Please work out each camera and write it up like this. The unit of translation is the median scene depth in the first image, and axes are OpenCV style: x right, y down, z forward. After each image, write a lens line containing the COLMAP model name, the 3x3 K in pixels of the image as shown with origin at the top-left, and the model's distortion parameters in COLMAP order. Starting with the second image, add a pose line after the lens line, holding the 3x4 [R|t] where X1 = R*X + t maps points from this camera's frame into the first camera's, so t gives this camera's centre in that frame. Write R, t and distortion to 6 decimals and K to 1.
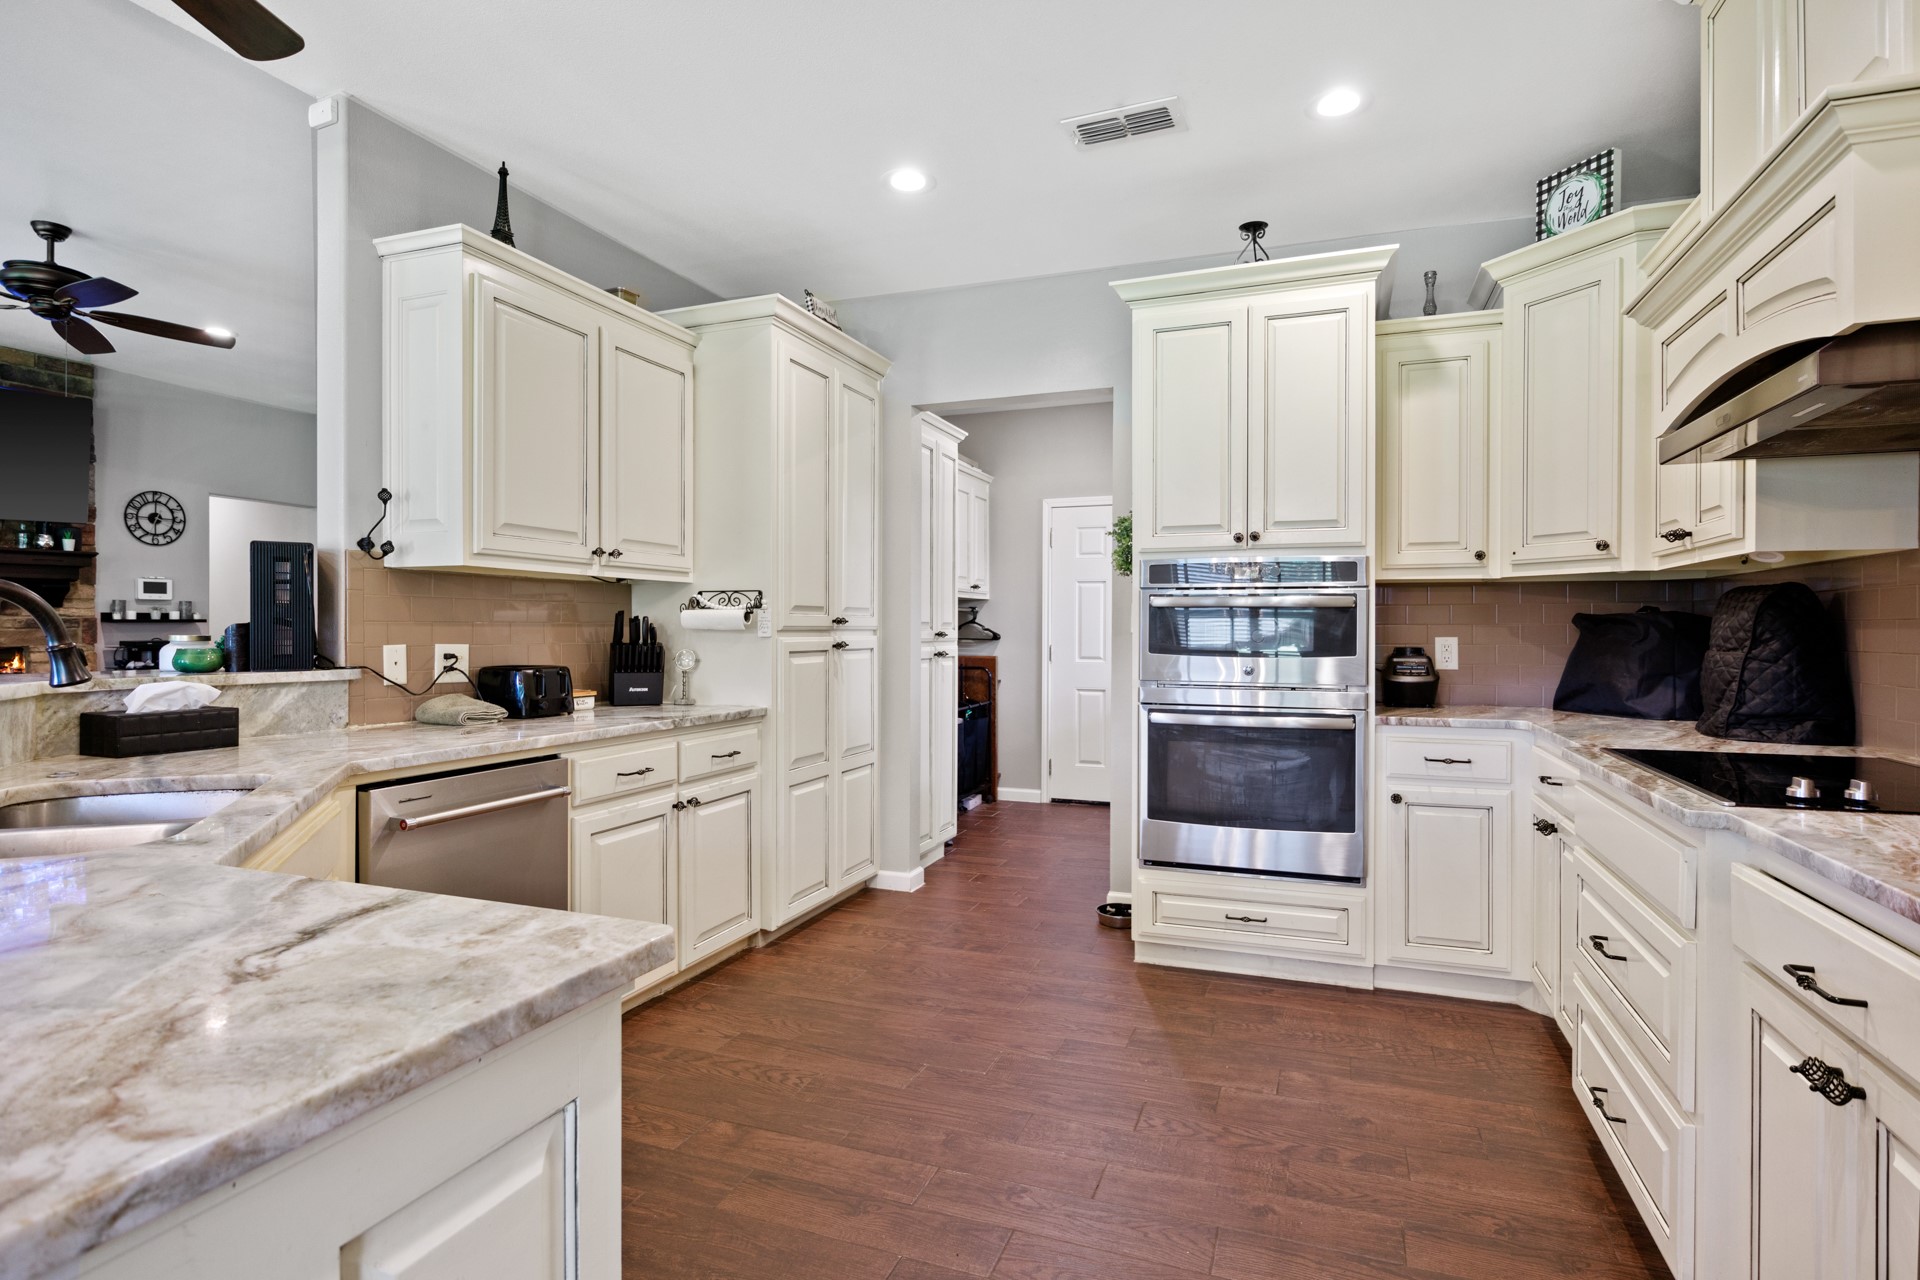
lens RADIAL K [[964.1, 0, 961.5], [0, 964.1, 633.7], [0, 0, 1]] dist [-0.010933, 0.000920]
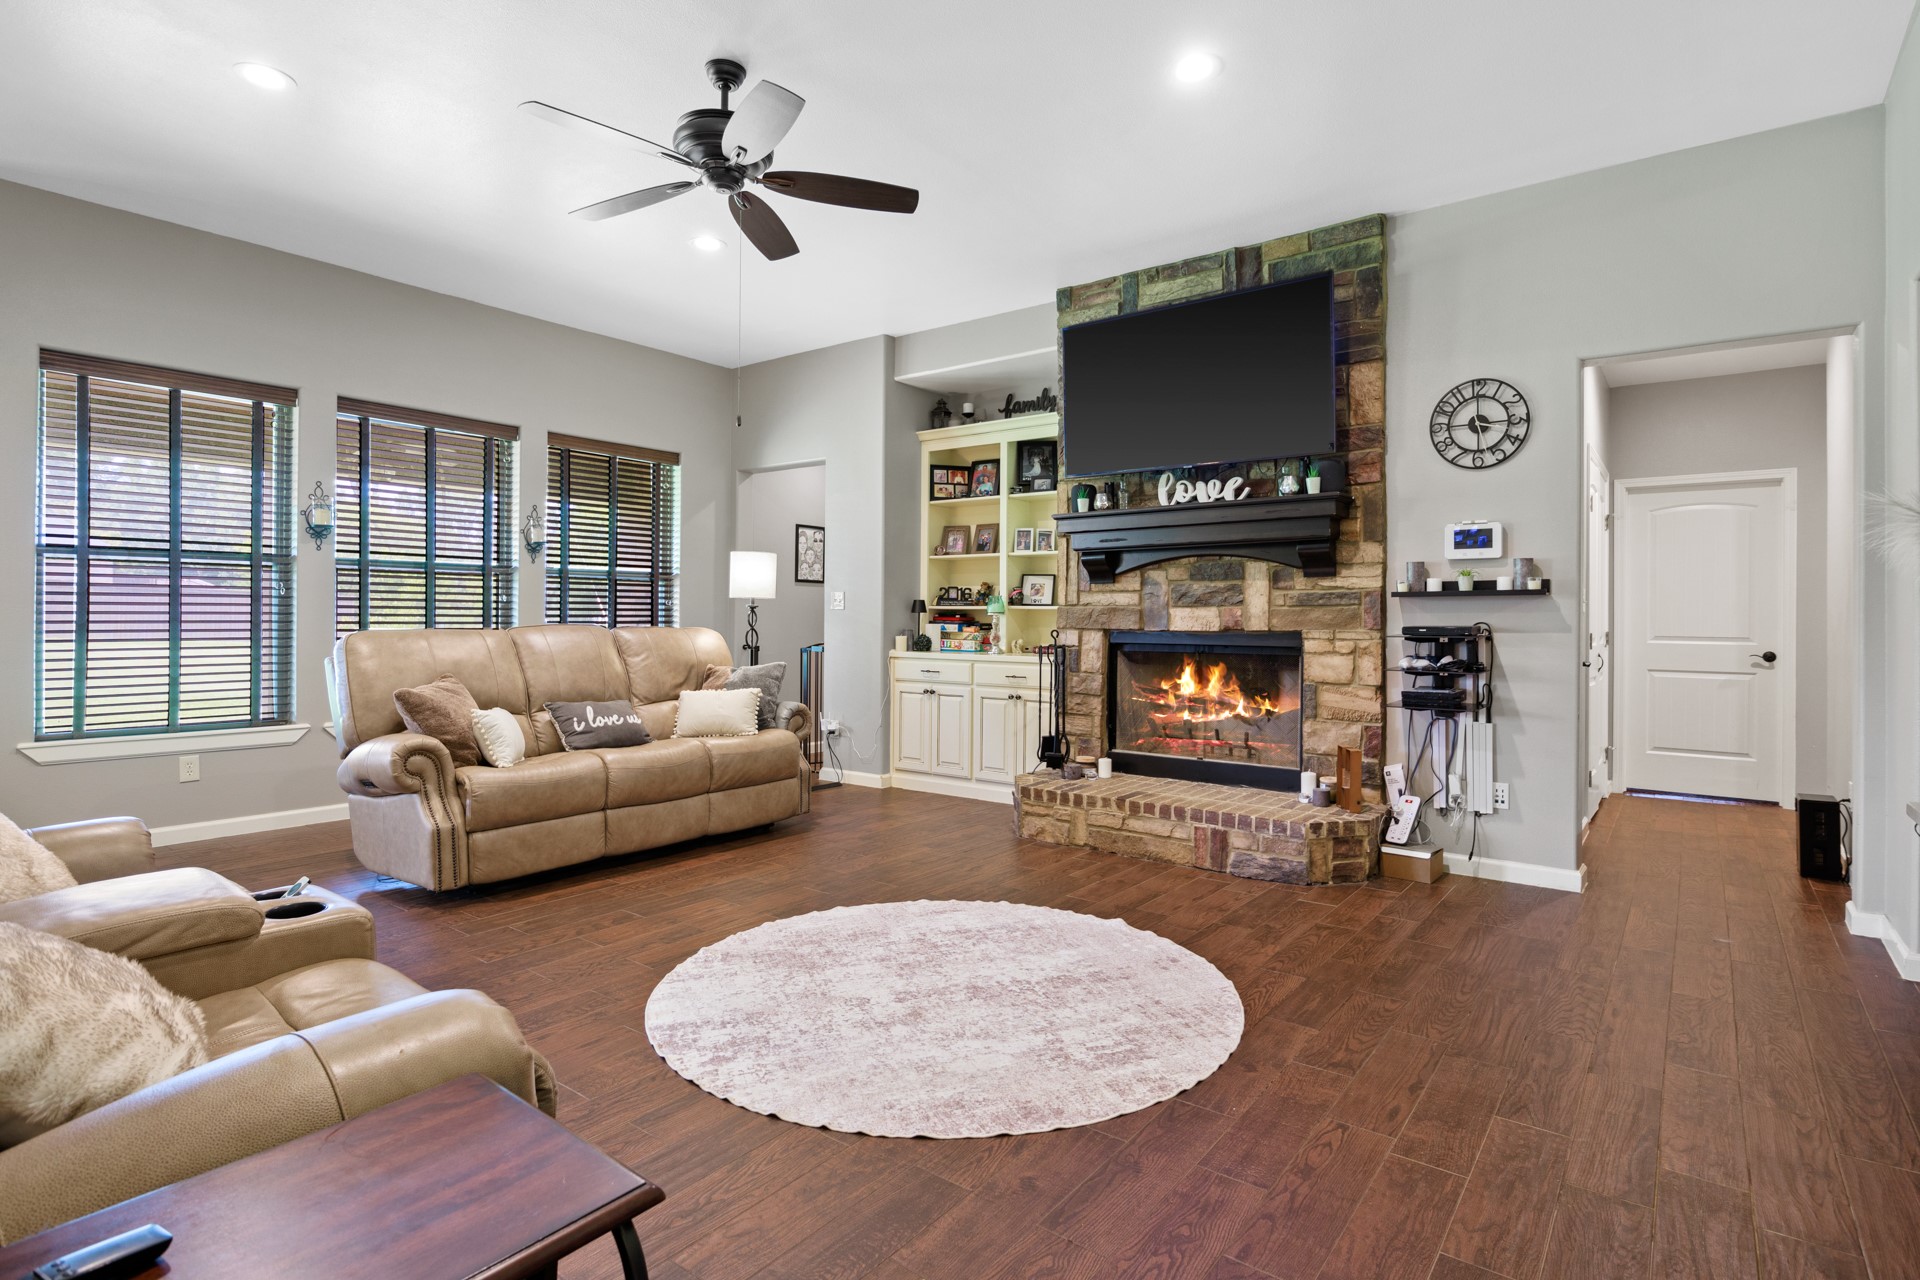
lens RADIAL K [[964.1, 0, 958.7], [0, 964.1, 617.4], [0, 0, 1]] dist [-0.010933, 0.000920]
pose [[-0.284887, -0.004230, -0.958552, -0.276819], [-0.013019, 0.999915, -0.000543, 0.010382], [0.958473, 0.012325, -0.284918, 1.421338]]
